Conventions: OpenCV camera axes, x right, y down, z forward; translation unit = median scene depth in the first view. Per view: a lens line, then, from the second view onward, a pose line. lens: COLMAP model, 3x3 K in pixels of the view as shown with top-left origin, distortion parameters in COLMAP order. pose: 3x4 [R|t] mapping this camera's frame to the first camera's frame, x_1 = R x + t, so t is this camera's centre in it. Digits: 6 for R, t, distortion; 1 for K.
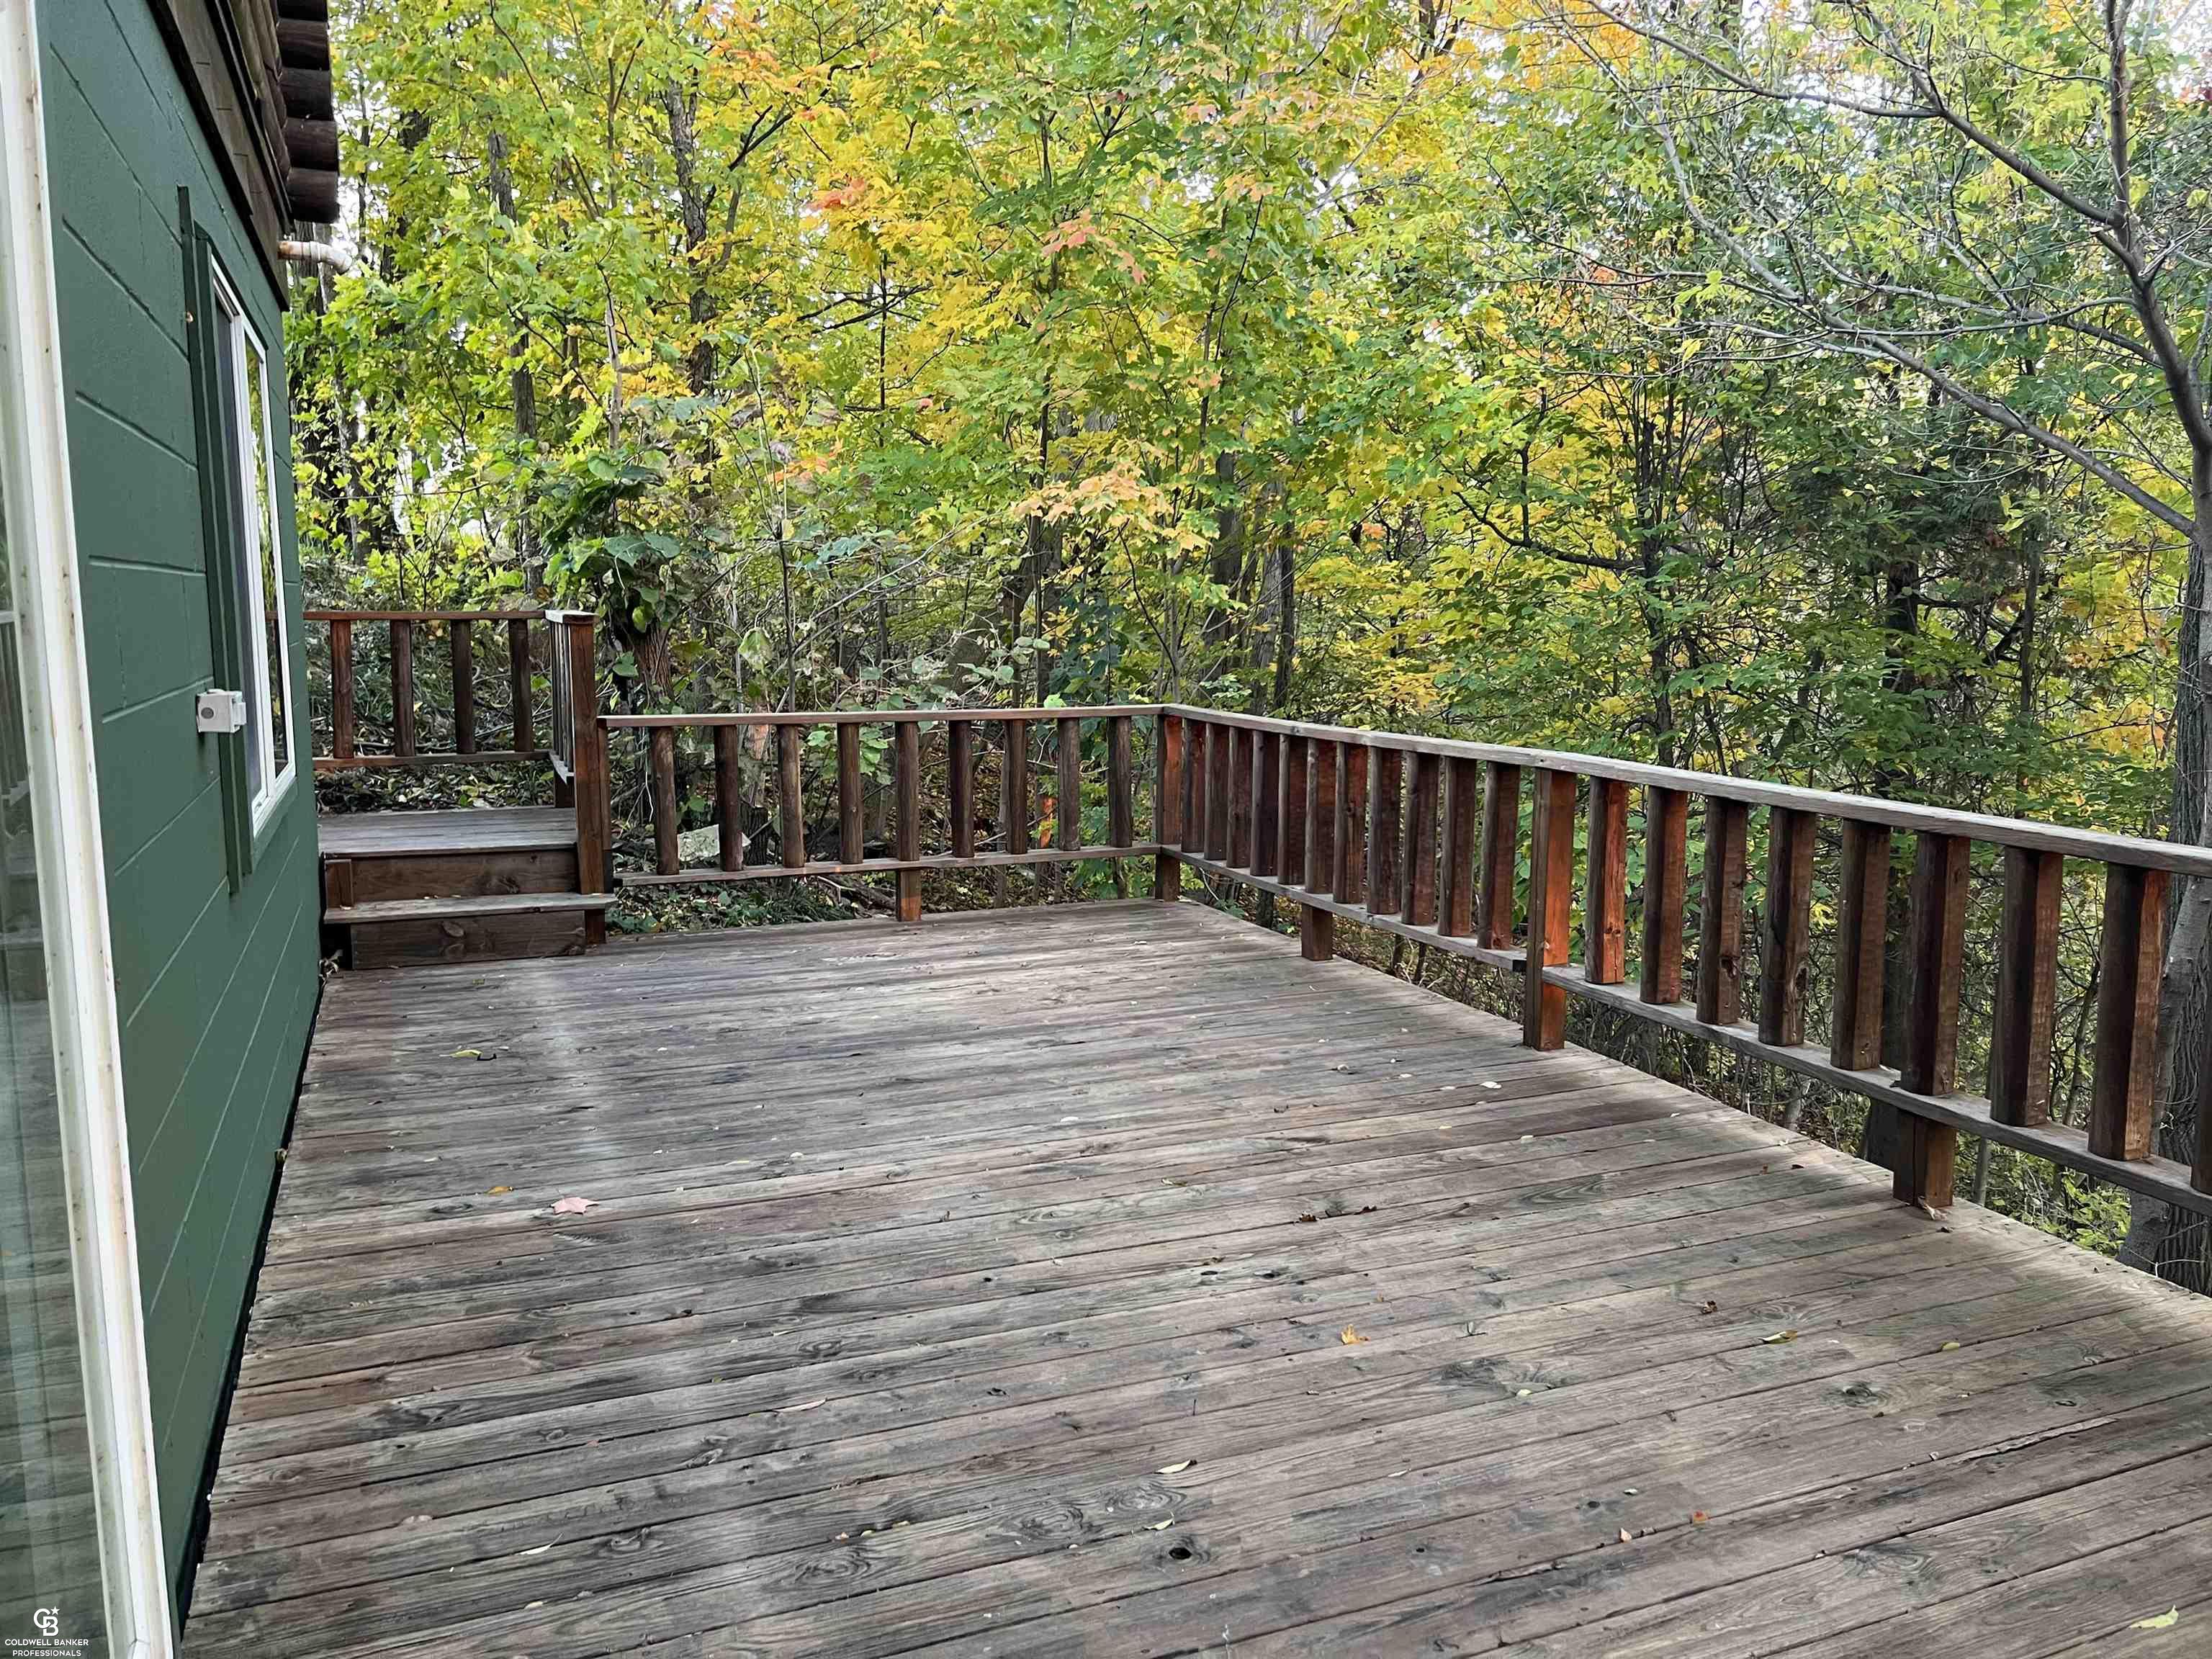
lens RADIAL K [[1654.0, 0, 1095.9], [0, 1654.0, 825.7], [0, 0, 1]] dist [0.058670, -0.064187]
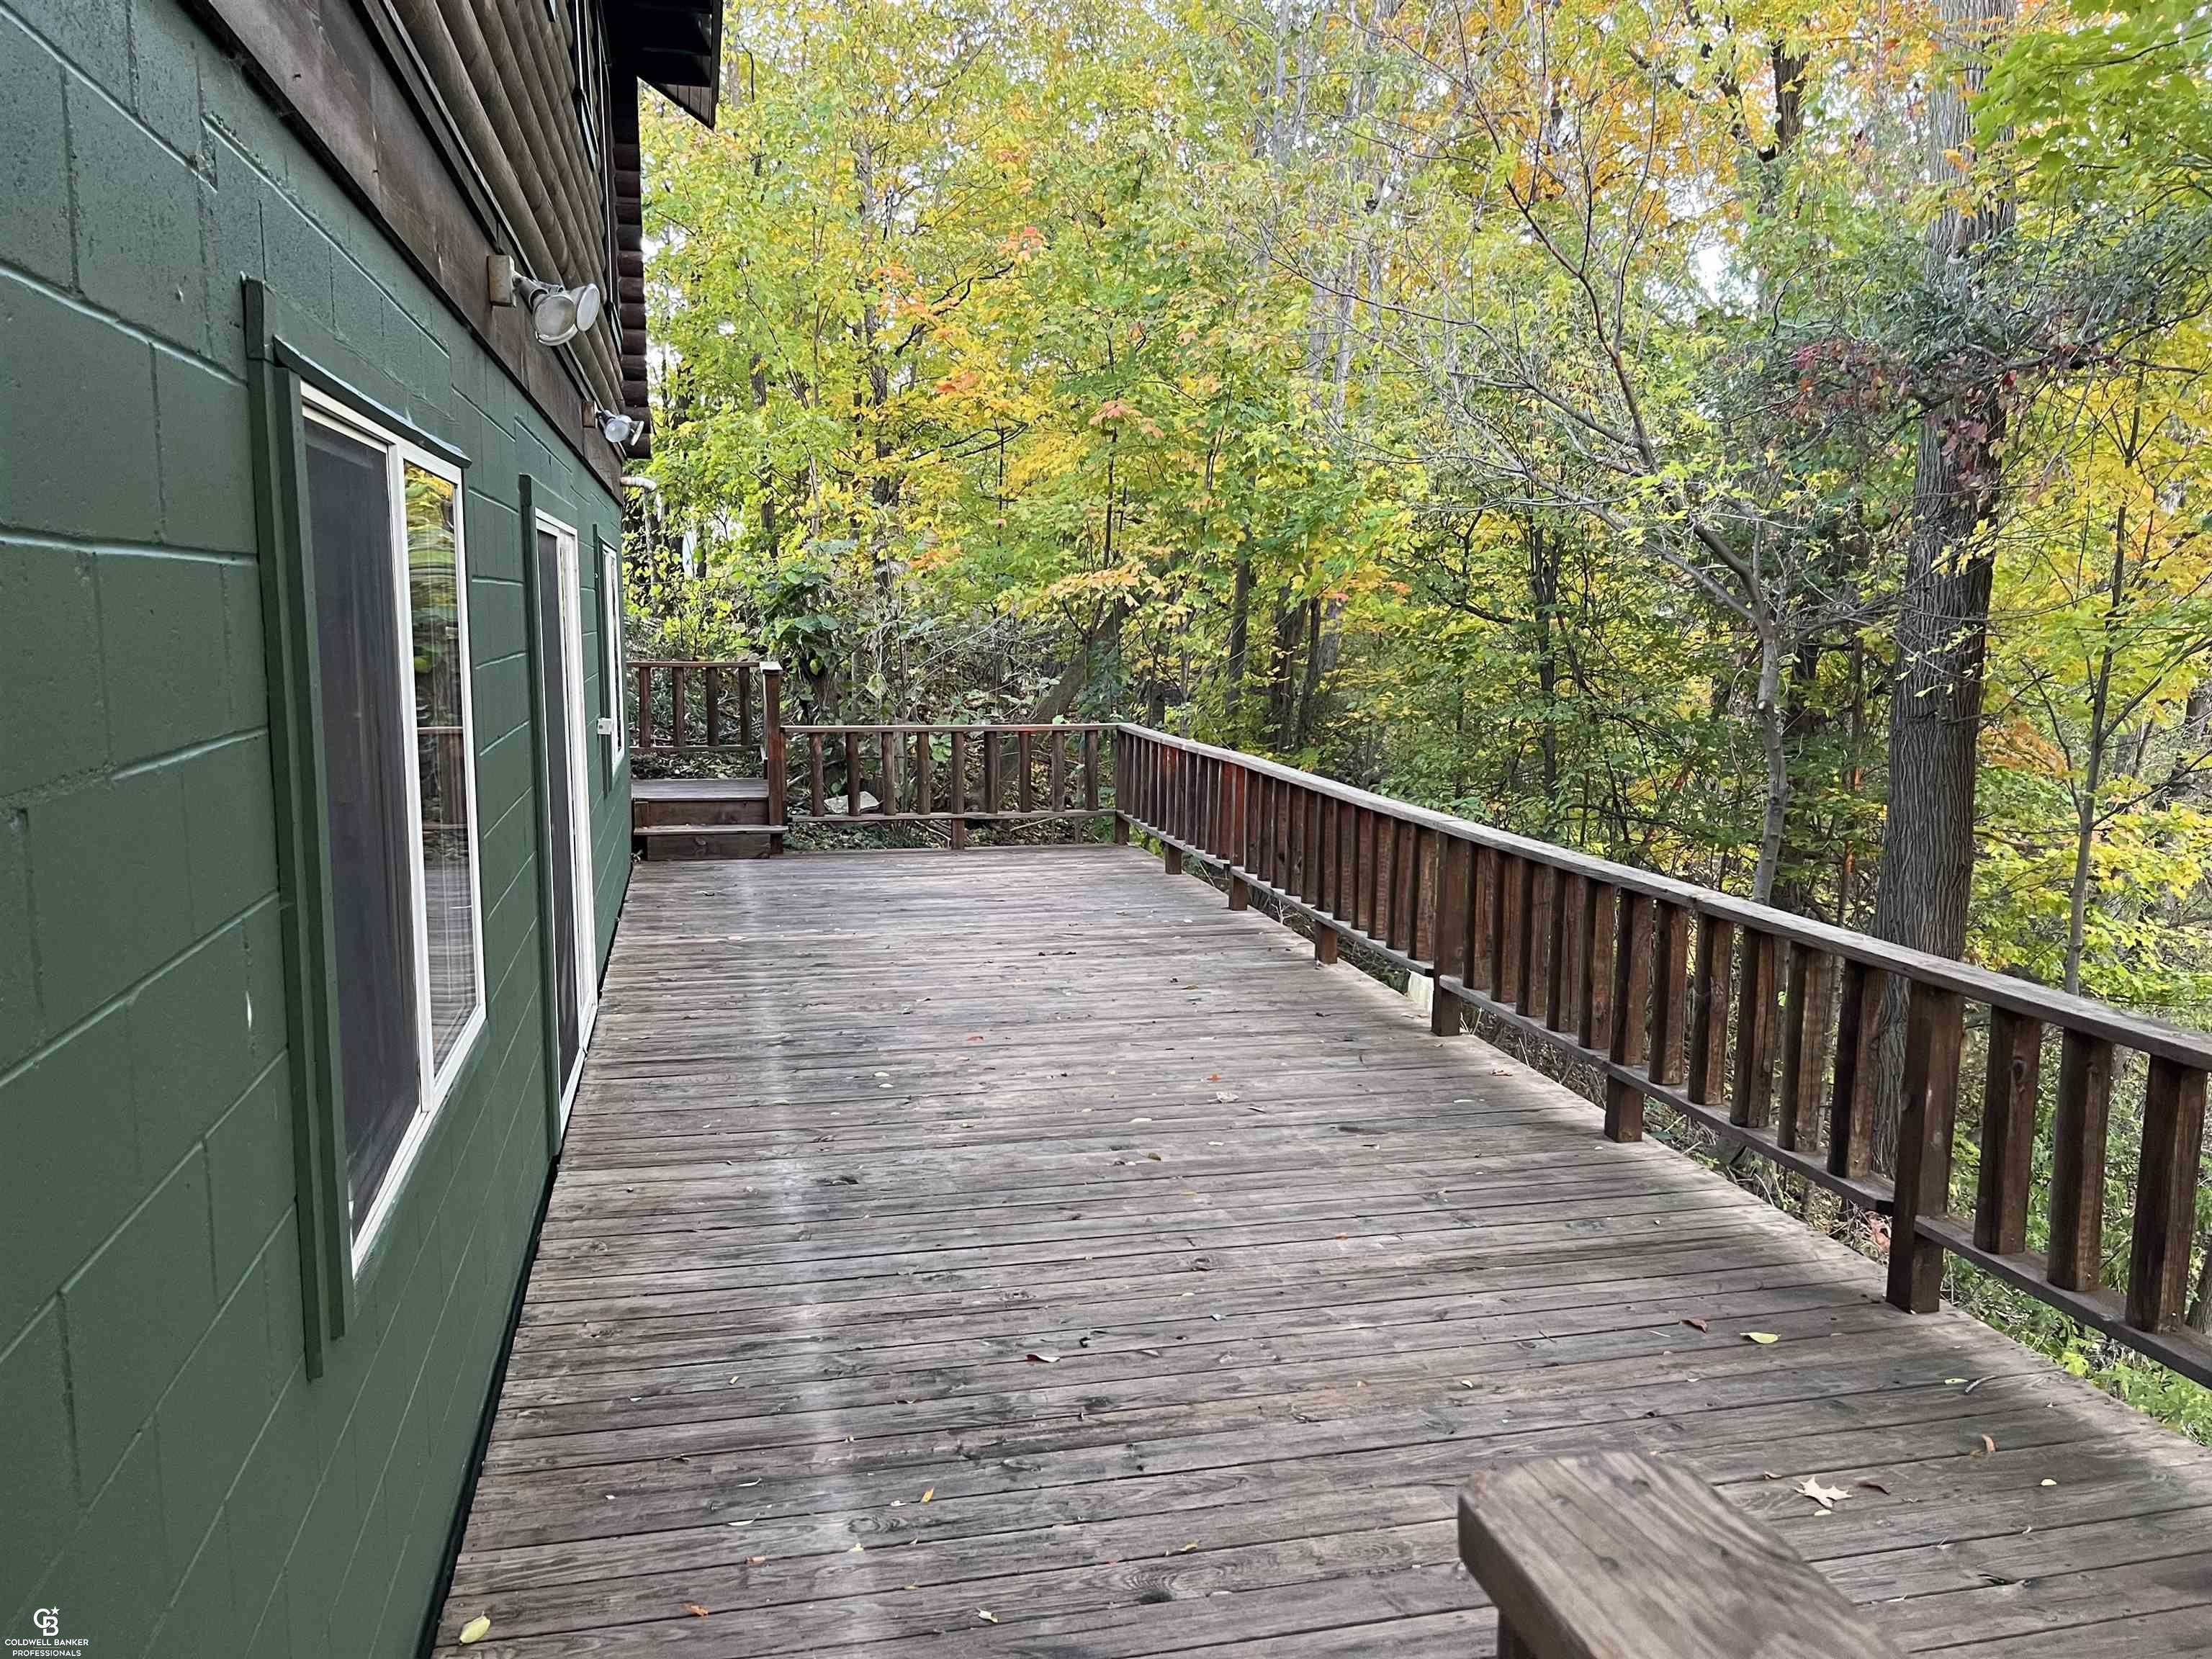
lens RADIAL K [[1654.0, 0, 1114.2], [0, 1654.0, 834.2], [0, 0, 1]] dist [0.058670, -0.064187]
pose [[0.989376, 0.028157, -0.142628, 0.281881], [-0.027775, 0.999603, 0.004669, 0.029261], [0.142703, -0.000658, 0.989765, -0.642740]]
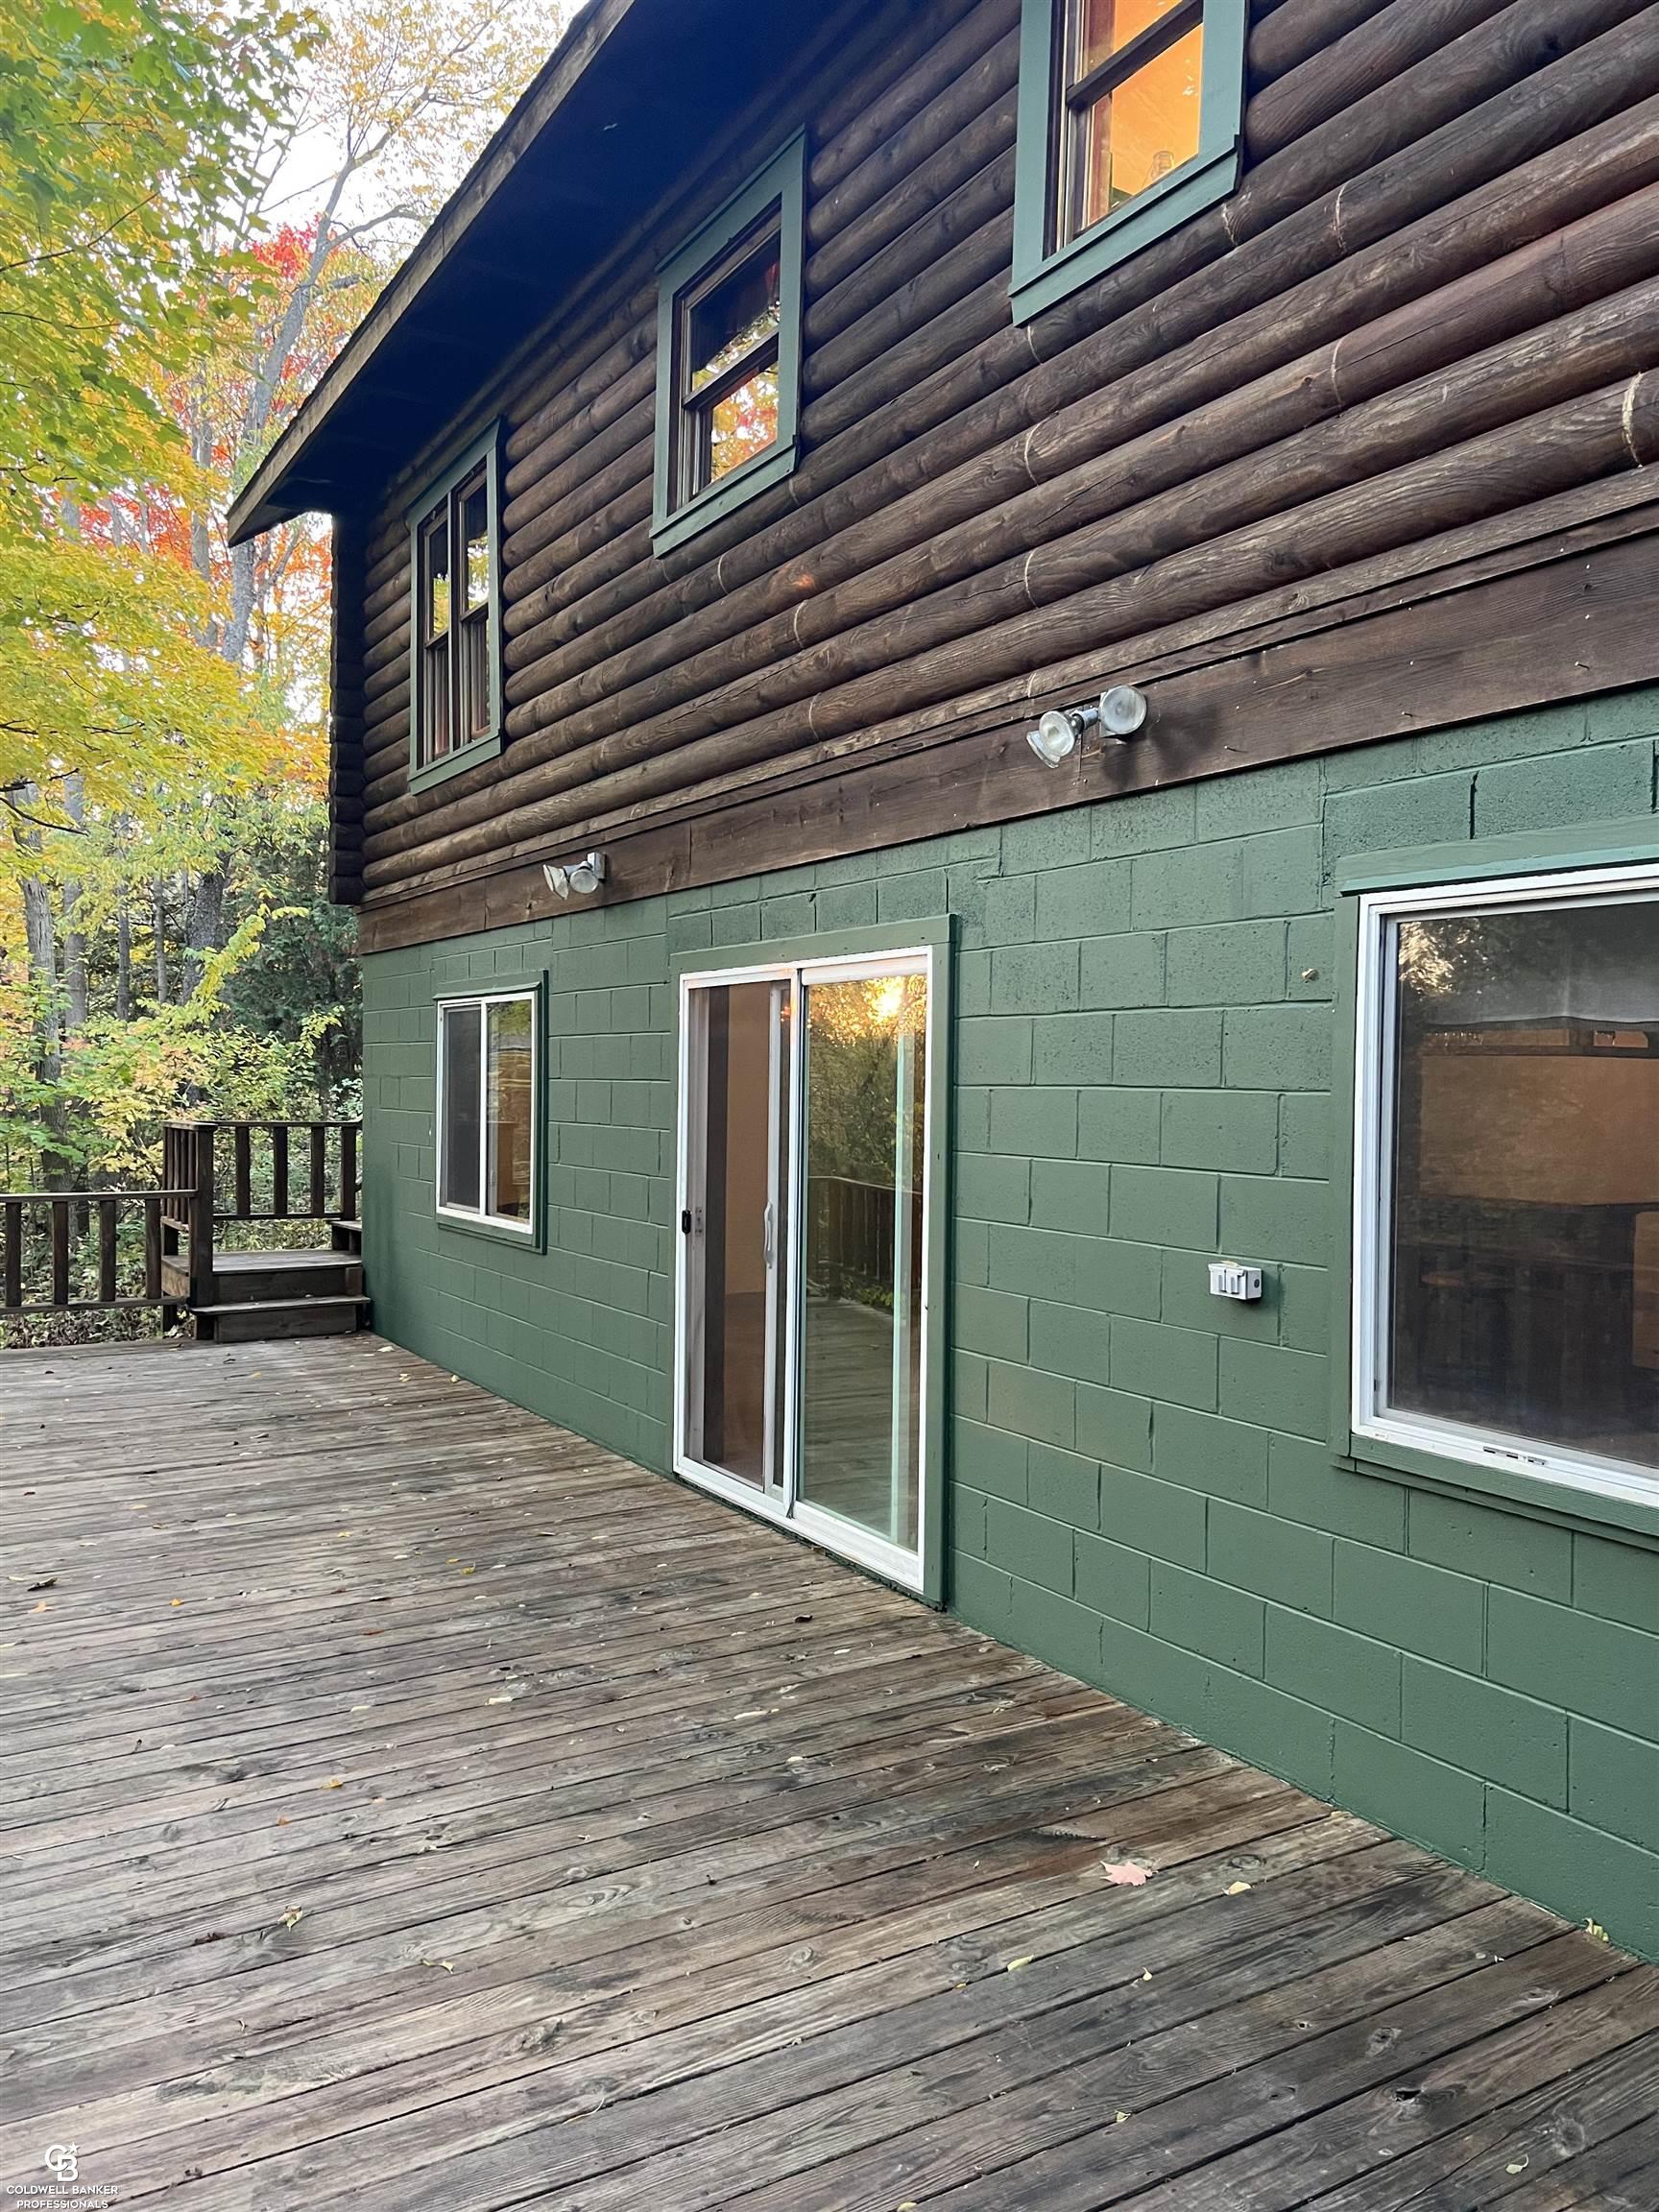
lens RADIAL K [[1654.0, 0, 828.4], [0, 1654.0, 1108.7], [0, 0, 1]] dist [0.058670, -0.064187]
pose [[-0.987977, -0.016130, -0.153757, -0.003432], [-0.038671, 0.988710, 0.144763, -0.162144], [0.149686, 0.148968, -0.977447, 0.943846]]
